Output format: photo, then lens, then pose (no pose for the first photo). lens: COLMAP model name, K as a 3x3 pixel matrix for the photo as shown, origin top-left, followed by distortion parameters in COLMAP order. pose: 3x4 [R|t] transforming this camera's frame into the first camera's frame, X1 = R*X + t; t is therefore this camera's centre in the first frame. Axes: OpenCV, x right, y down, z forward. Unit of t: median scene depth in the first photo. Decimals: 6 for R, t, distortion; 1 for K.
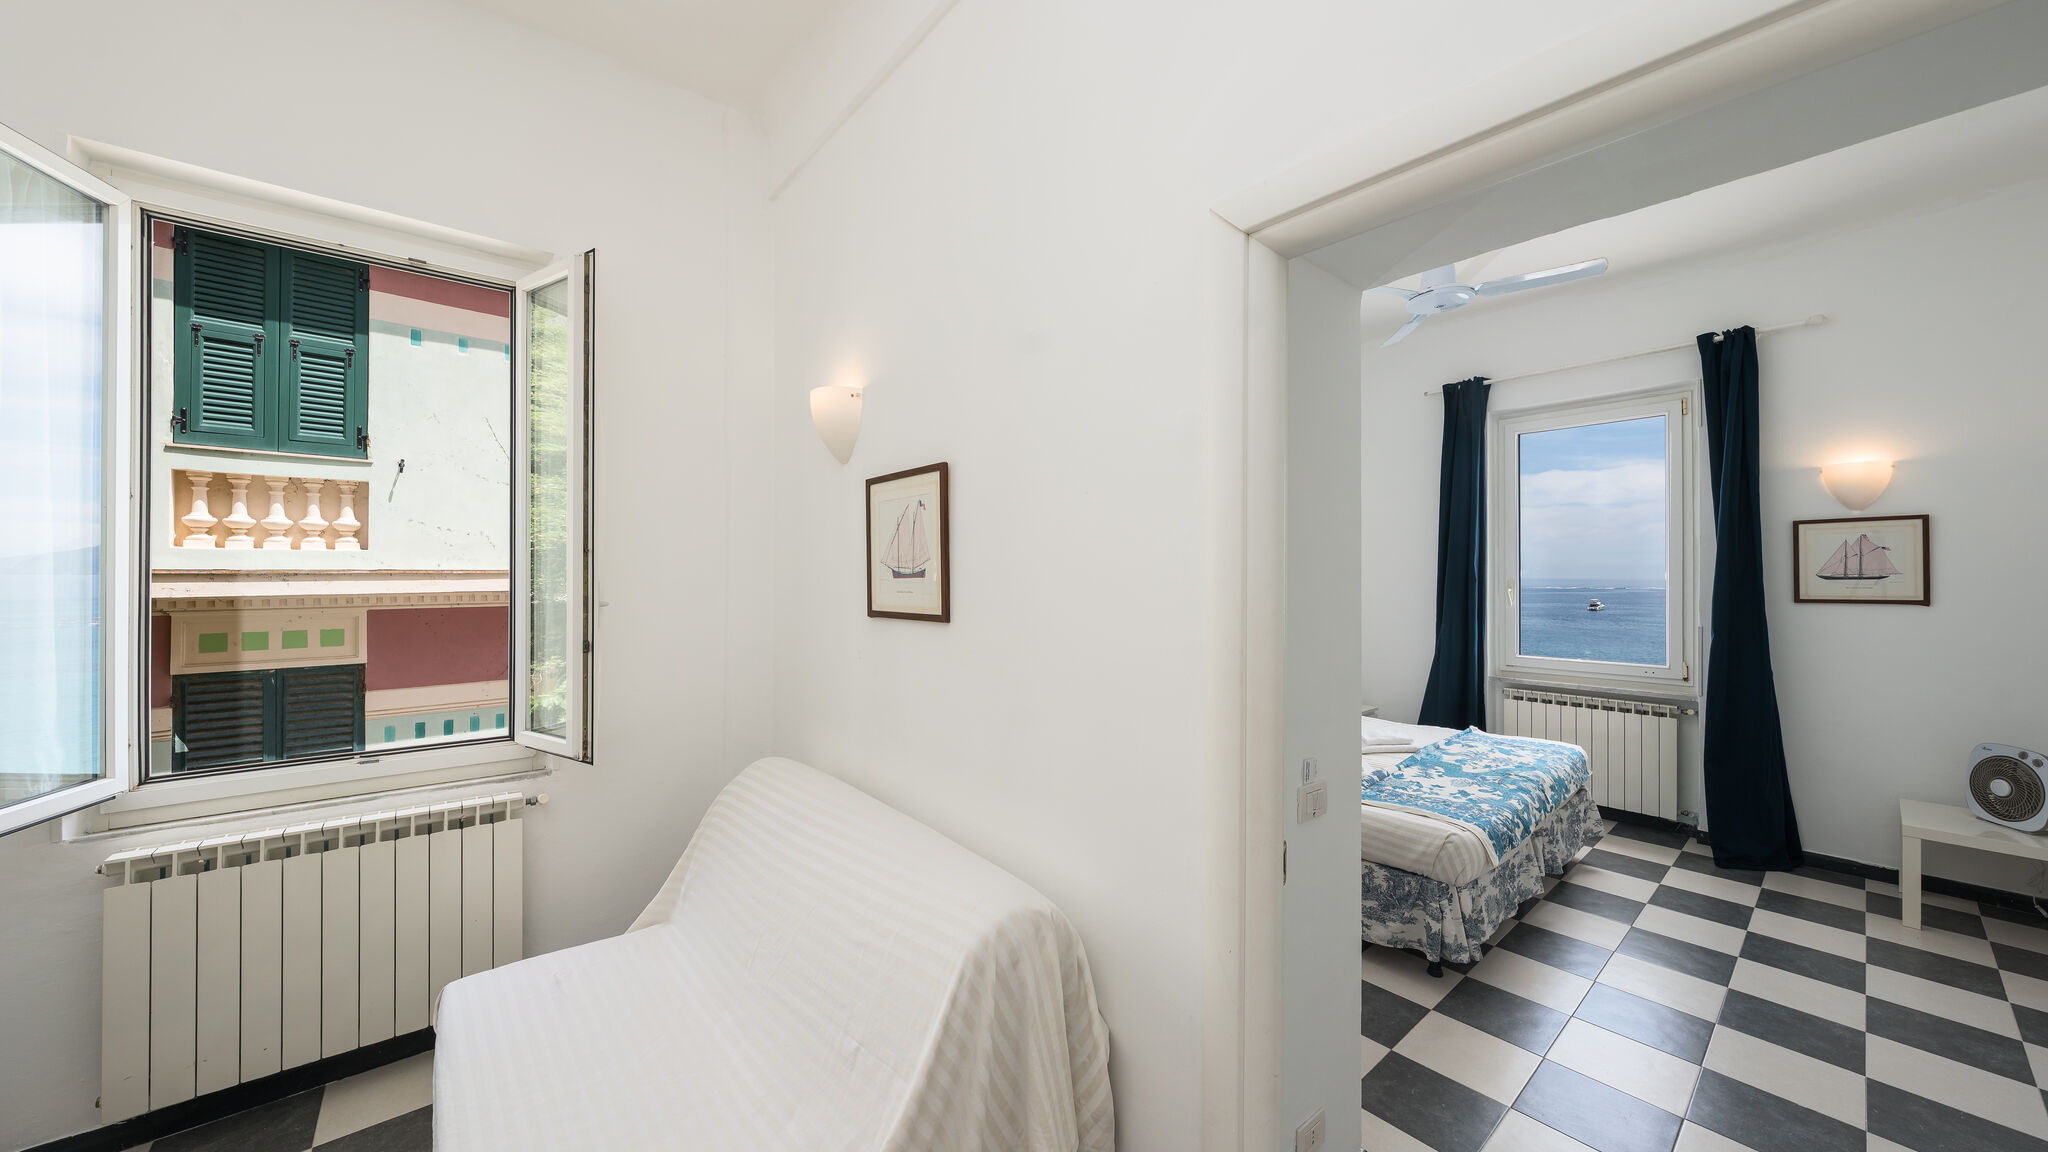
lens RADIAL K [[710.7, 0, 1024.0], [0, 710.7, 576.0], [0, 0, 1]] dist [0.000441, 0.000245]
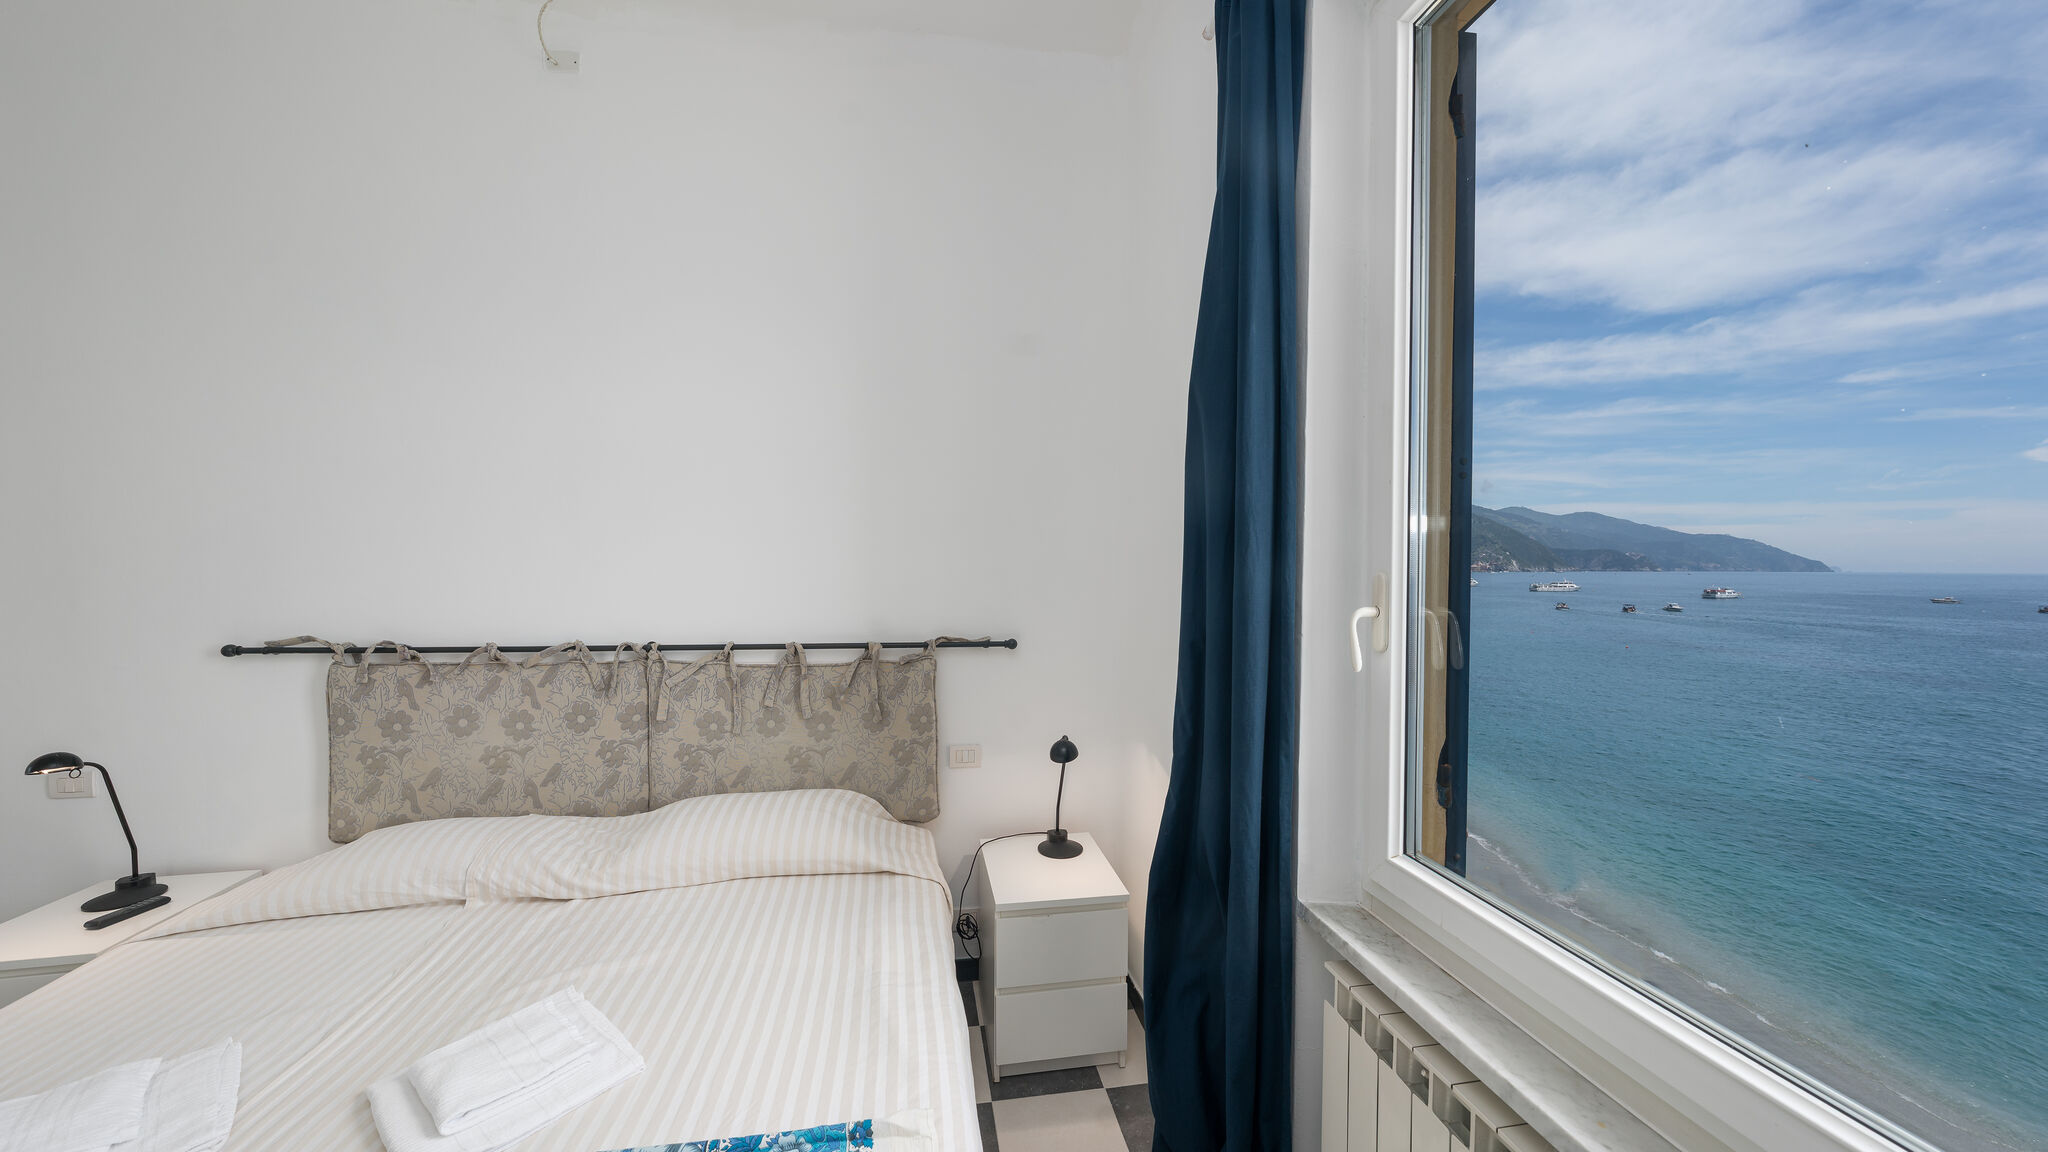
lens RADIAL K [[702.1, 0, 1016.0], [0, 702.1, 569.0], [0, 0, 1]] dist [-0.003103, -0.000060]
pose [[0.853578, 0.007712, -0.520909, 0.904464], [-0.004884, 0.999965, 0.006800, 0.003323], [0.520943, -0.003260, 0.853585, 0.890473]]
